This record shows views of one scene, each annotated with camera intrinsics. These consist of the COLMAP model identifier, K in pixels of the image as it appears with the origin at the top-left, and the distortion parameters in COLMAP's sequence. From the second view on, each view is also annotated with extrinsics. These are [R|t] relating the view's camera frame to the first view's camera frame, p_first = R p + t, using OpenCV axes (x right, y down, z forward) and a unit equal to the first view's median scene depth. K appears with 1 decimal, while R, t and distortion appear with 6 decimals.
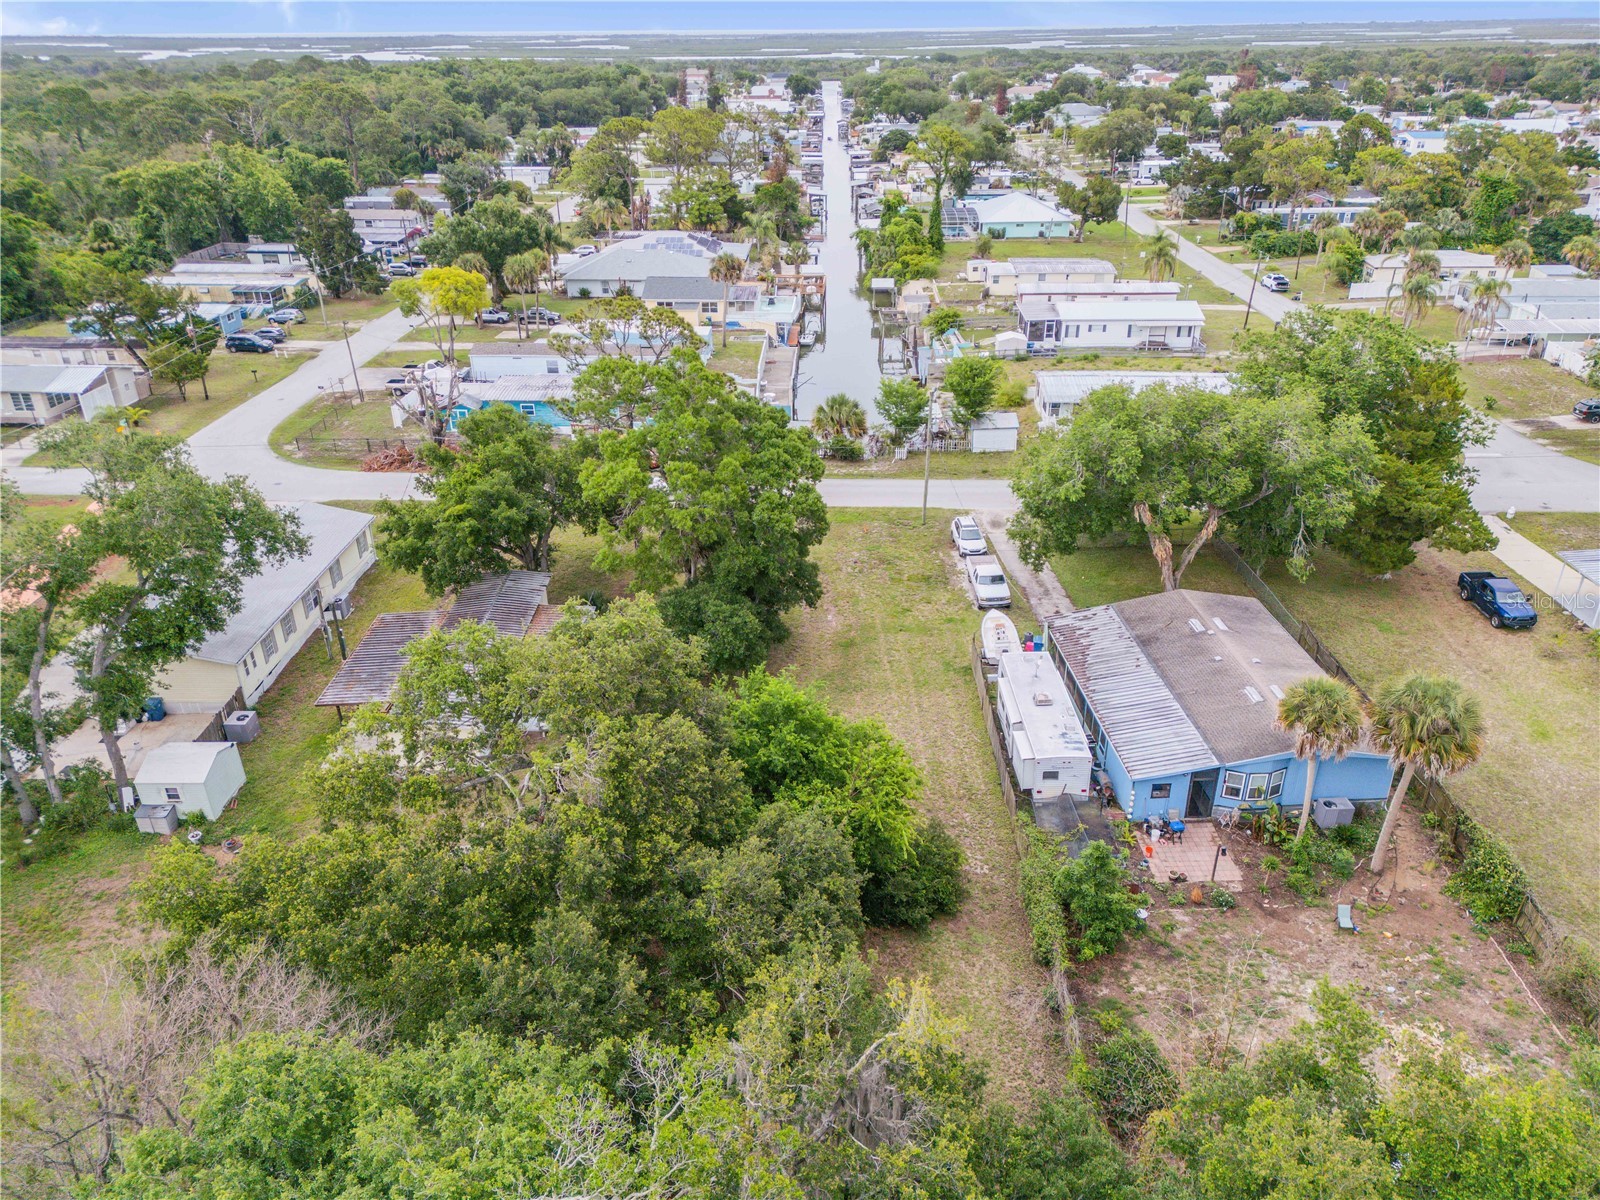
lens RADIAL K [[1119.5, 0, 799.3], [0, 1119.5, 605.9], [0, 0, 1]] dist [0.078823, -0.075739]
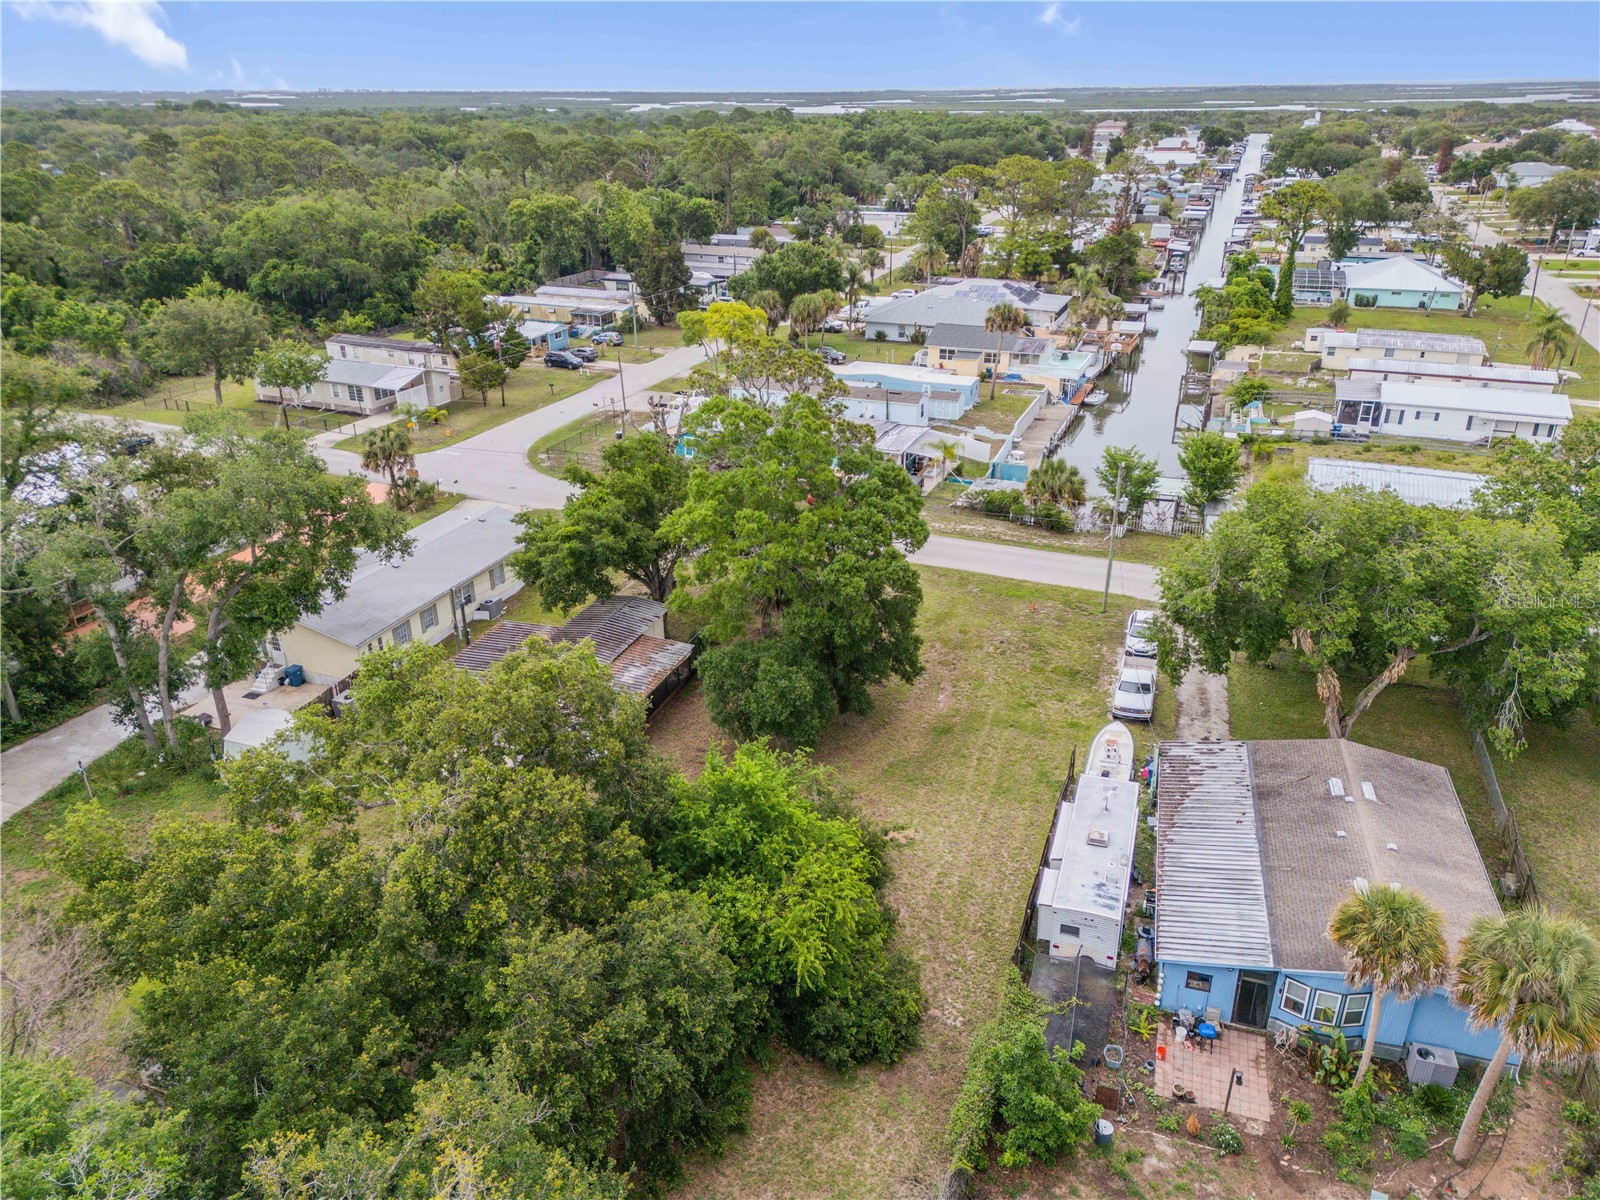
lens RADIAL K [[1119.5, 0, 799.3], [0, 1119.5, 605.9], [0, 0, 1]] dist [0.078823, -0.075739]
pose [[0.939358, 0.146645, -0.310004, 0.128742], [-0.158324, 0.987306, -0.012707, -0.022697], [0.304206, 0.061017, 0.950650, 0.059900]]
